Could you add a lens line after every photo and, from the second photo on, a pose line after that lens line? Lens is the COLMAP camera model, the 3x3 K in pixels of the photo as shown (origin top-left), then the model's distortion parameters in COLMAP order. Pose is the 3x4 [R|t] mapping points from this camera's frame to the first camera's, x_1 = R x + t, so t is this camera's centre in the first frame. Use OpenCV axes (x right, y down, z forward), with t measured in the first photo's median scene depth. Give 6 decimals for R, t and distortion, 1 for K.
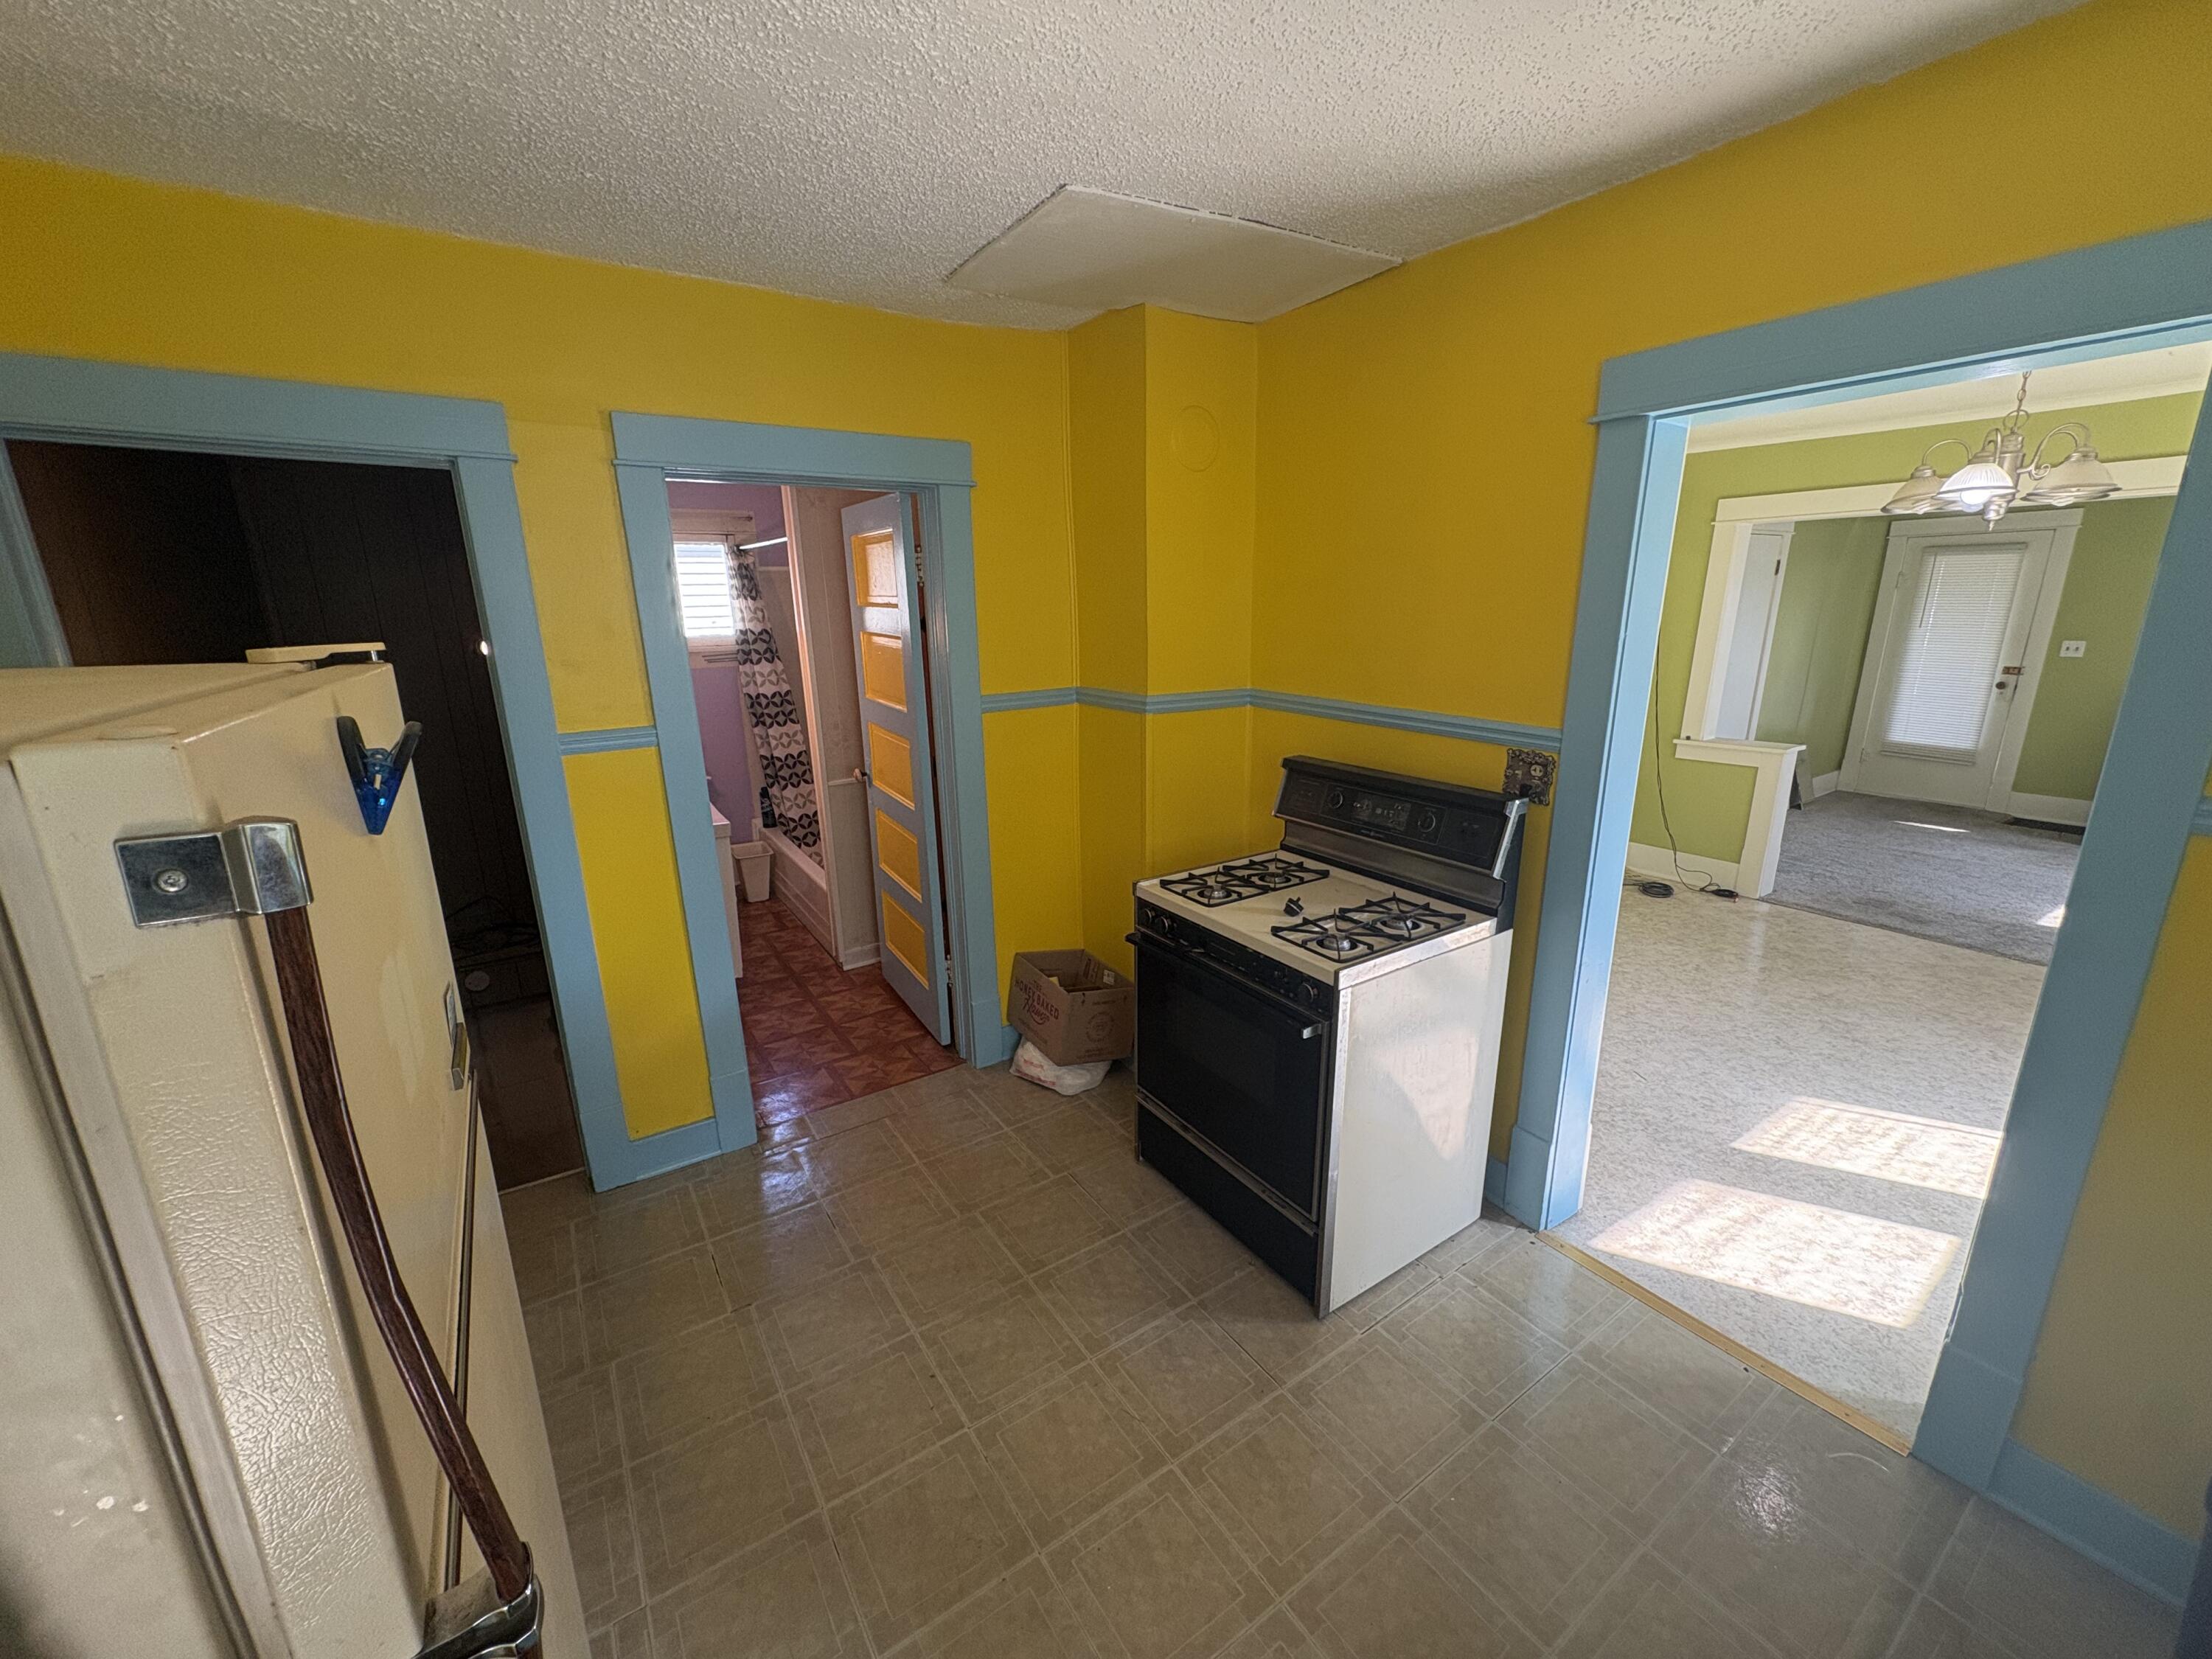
lens RADIAL K [[879.8, 0, 1106.0], [0, 879.8, 829.5], [0, 0, 1]] dist [-0.000978, 0.000290]
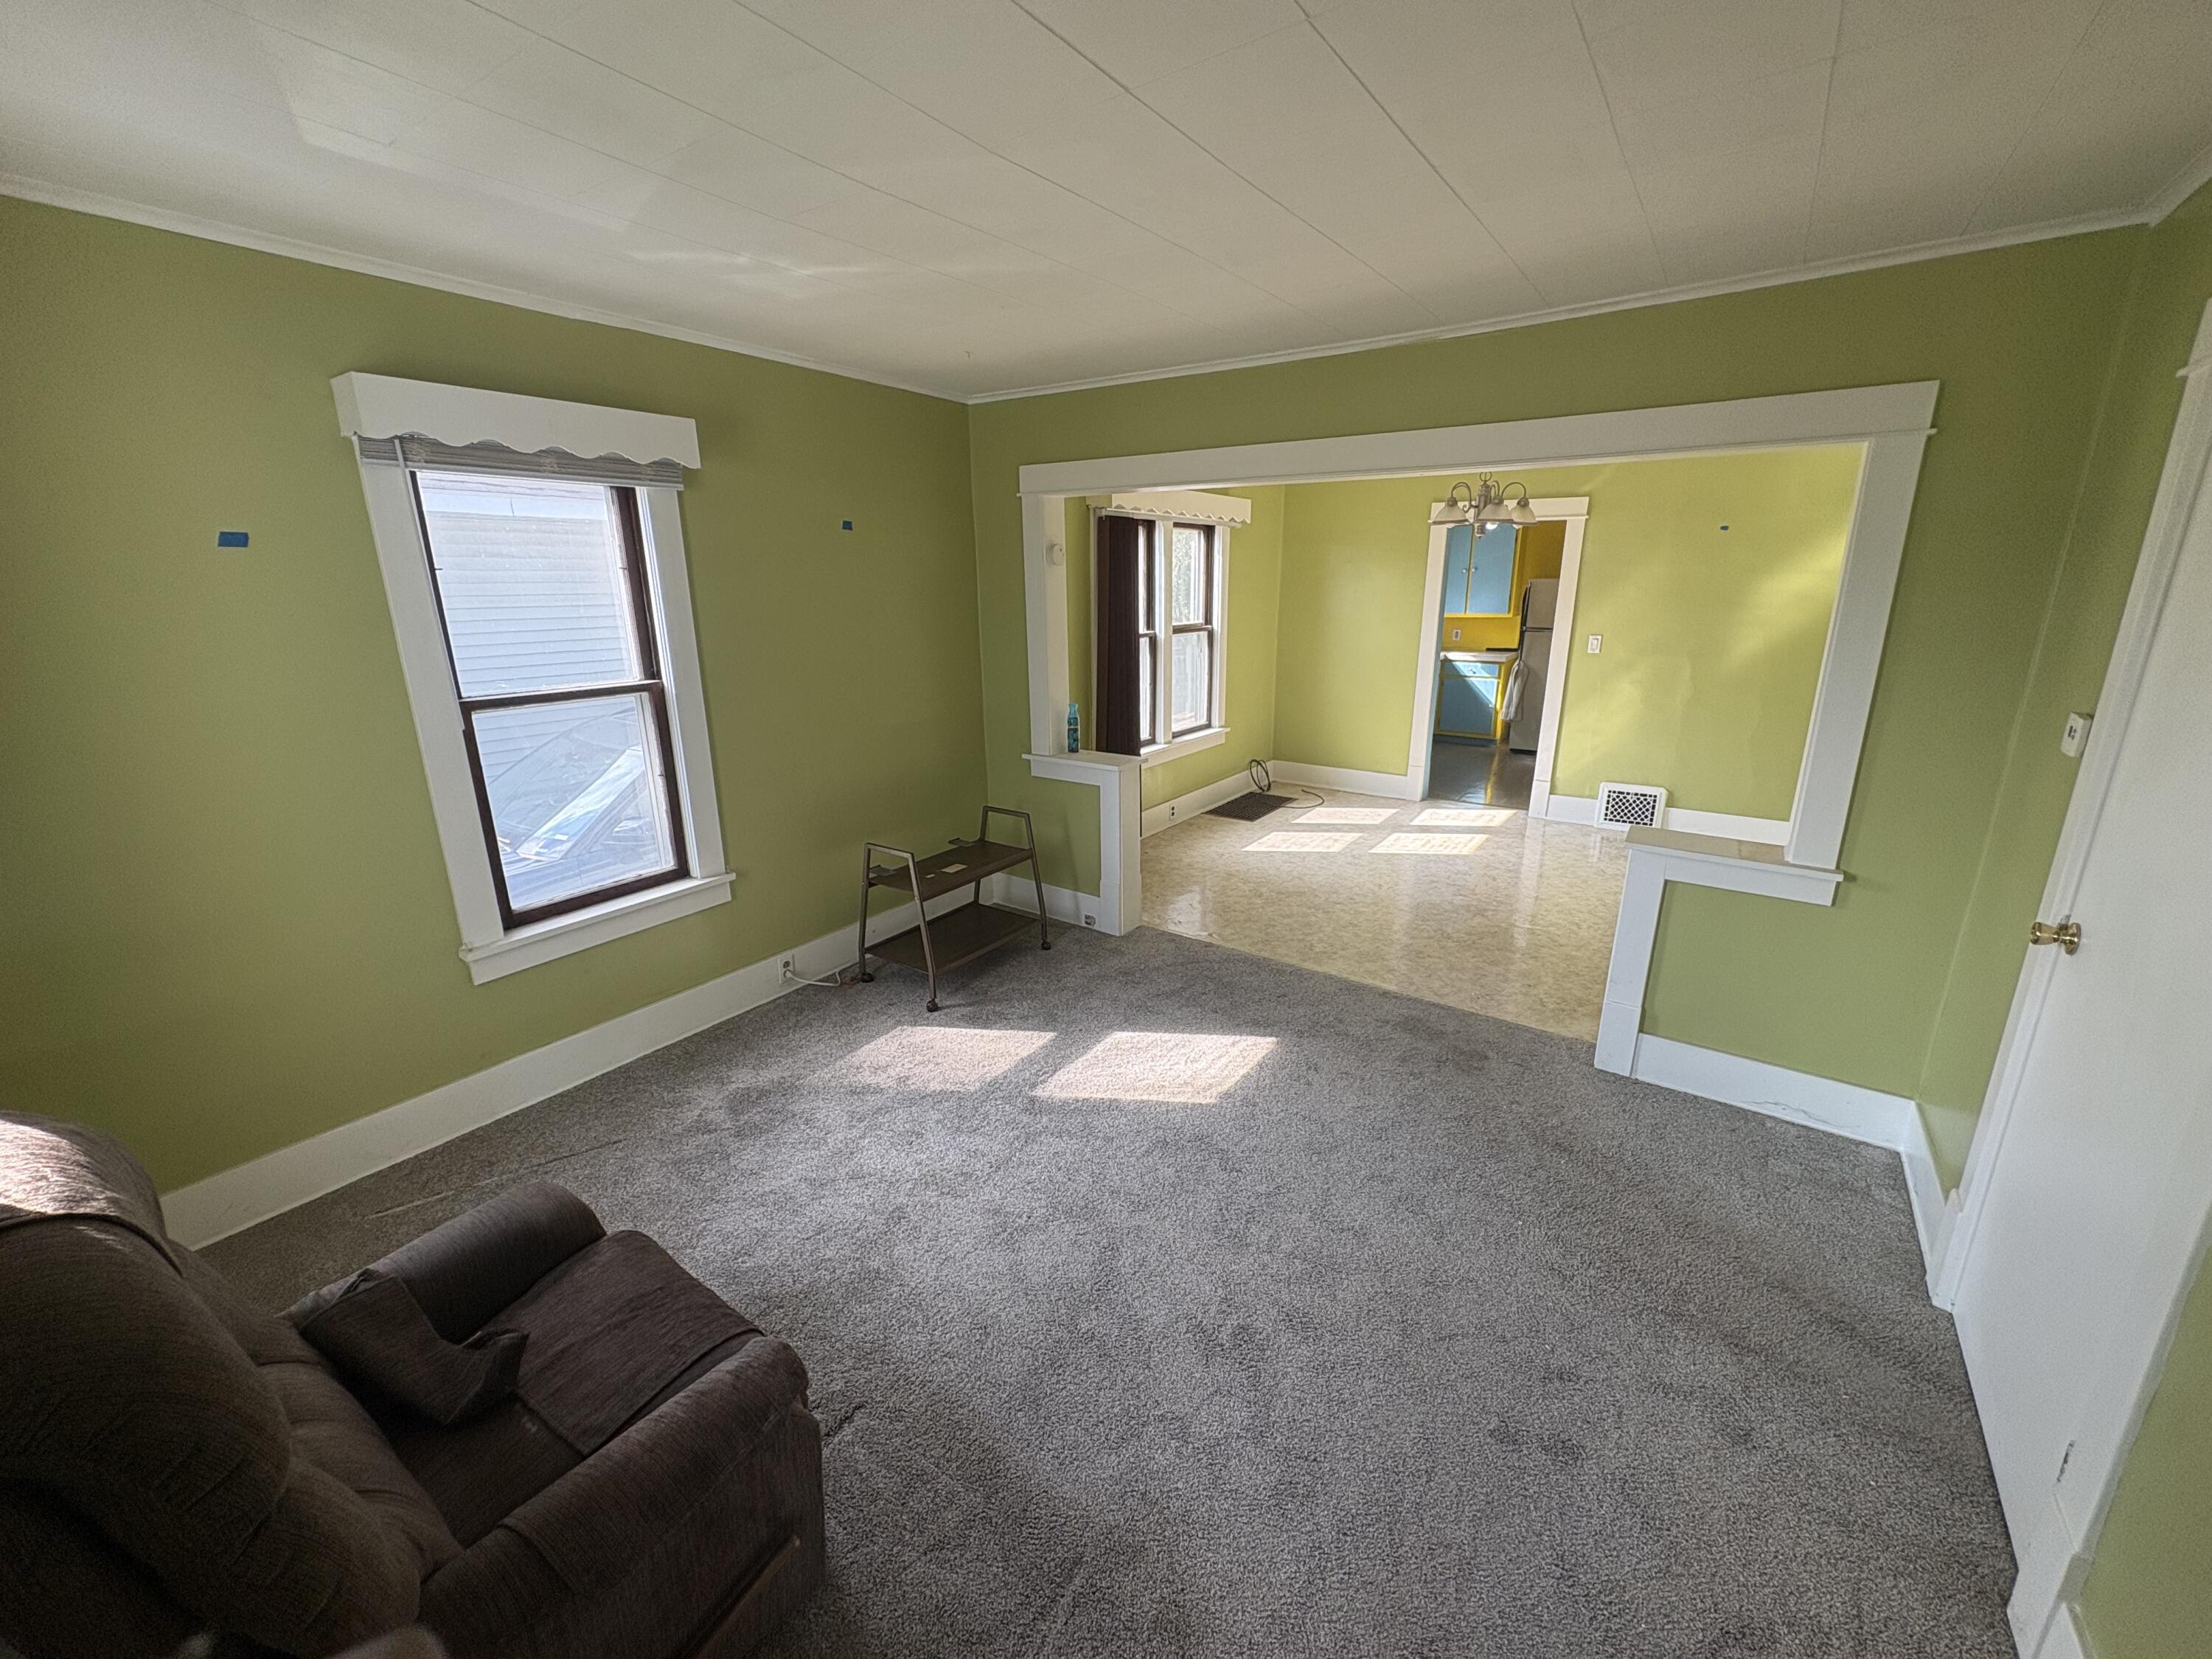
lens RADIAL K [[882.8, 0, 1106.0], [0, 882.8, 829.5], [0, 0, 1]] dist [-0.001448, 0.000124]
pose [[-0.928941, 0.122534, -0.349361, 1.292105], [-0.073141, 0.864304, 0.497623, -0.363447], [0.362930, 0.487815, -0.793926, 1.304860]]
